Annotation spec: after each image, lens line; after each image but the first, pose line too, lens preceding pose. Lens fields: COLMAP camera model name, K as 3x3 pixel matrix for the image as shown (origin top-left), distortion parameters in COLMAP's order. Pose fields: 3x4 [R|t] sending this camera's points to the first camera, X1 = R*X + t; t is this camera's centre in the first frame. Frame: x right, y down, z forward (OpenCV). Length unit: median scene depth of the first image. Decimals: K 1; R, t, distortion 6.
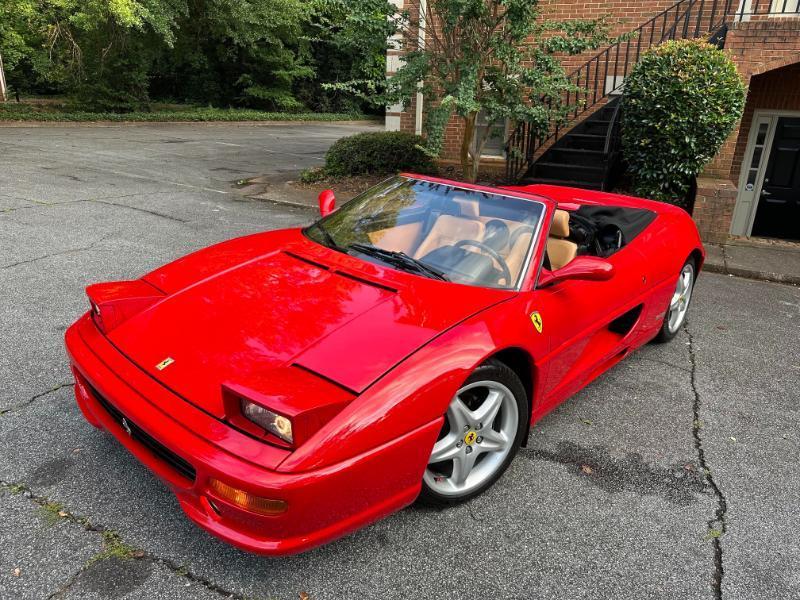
lens RADIAL K [[569.6, 0, 402.4], [0, 569.6, 294.3], [0, 0, 1]] dist [0.021243, -0.026751]
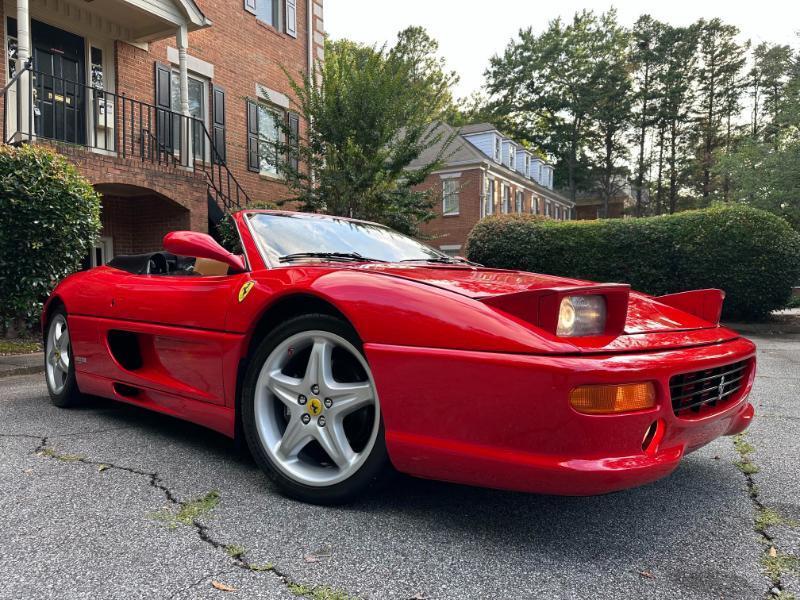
lens RADIAL K [[569.6, 0, 396.3], [0, 569.6, 291.4], [0, 0, 1]] dist [0.021243, -0.026751]
pose [[0.068093, -0.050186, 0.996416, -0.459598], [0.338153, 0.940778, 0.024275, -0.031174], [-0.938625, 0.335288, 0.081031, 0.447379]]
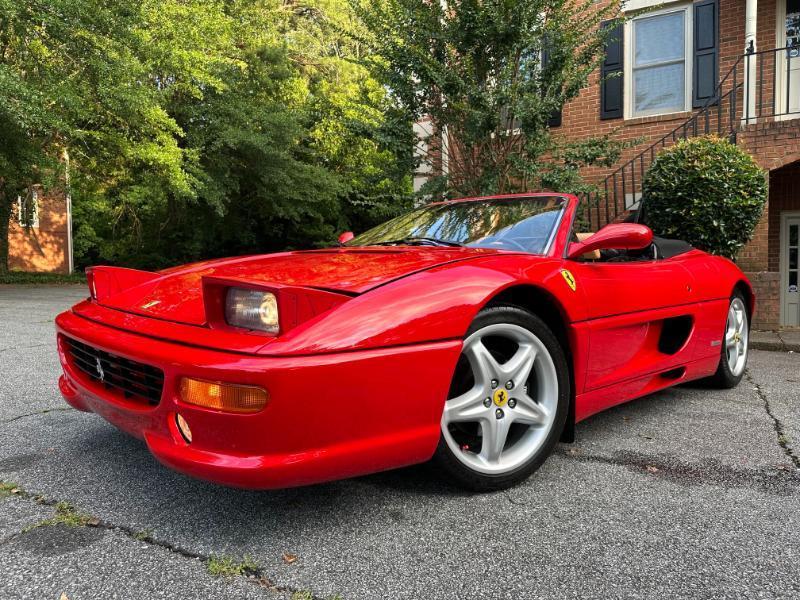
lens RADIAL K [[569.6, 0, 402.1], [0, 569.6, 288.8], [0, 0, 1]] dist [0.021243, -0.026751]
pose [[0.997415, -0.039748, -0.059863, 0.011601], [0.019867, 0.953147, -0.301854, 0.129030], [0.069056, 0.299884, 0.951473, 0.054237]]
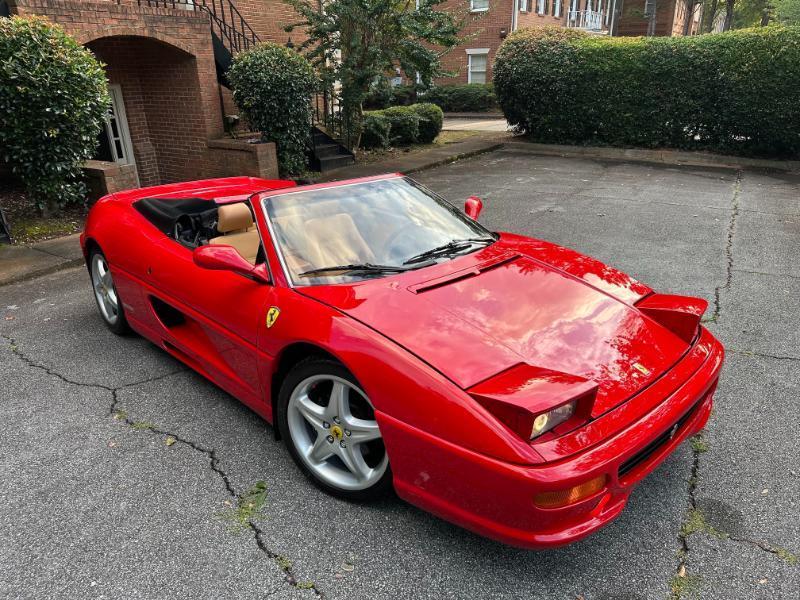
lens RADIAL K [[569.6, 0, 396.0], [0, 569.6, 296.0], [0, 0, 1]] dist [0.021243, -0.026751]
pose [[0.104446, -0.399161, 0.910913, -0.463449], [0.346344, 0.873186, 0.342917, -0.173875], [-0.932275, 0.279673, 0.229448, 0.386682]]
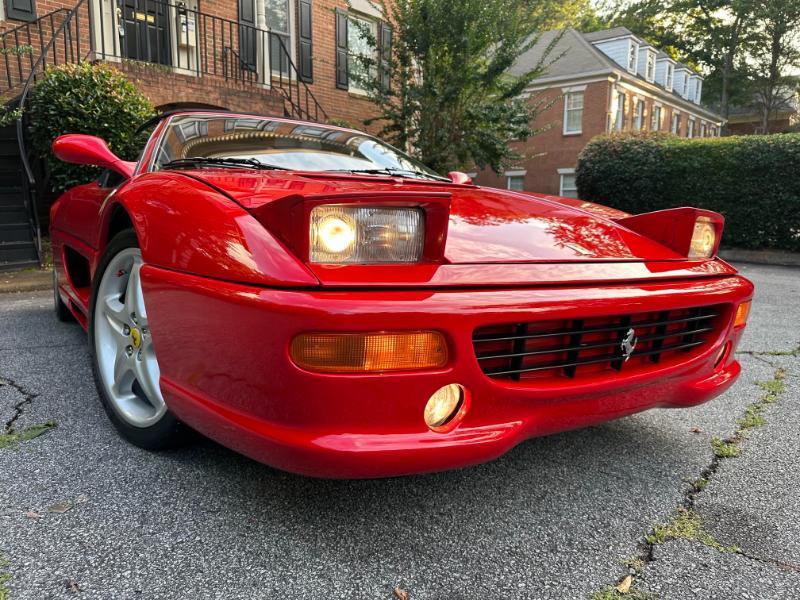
lens RADIAL K [[569.6, 0, 403.9], [0, 569.6, 296.2], [0, 0, 1]] dist [0.021243, -0.026751]
pose [[0.273848, -0.177301, 0.945289, -0.372873], [0.320047, 0.943646, 0.084276, 0.018924], [-0.906960, 0.279458, 0.315160, 0.334783]]
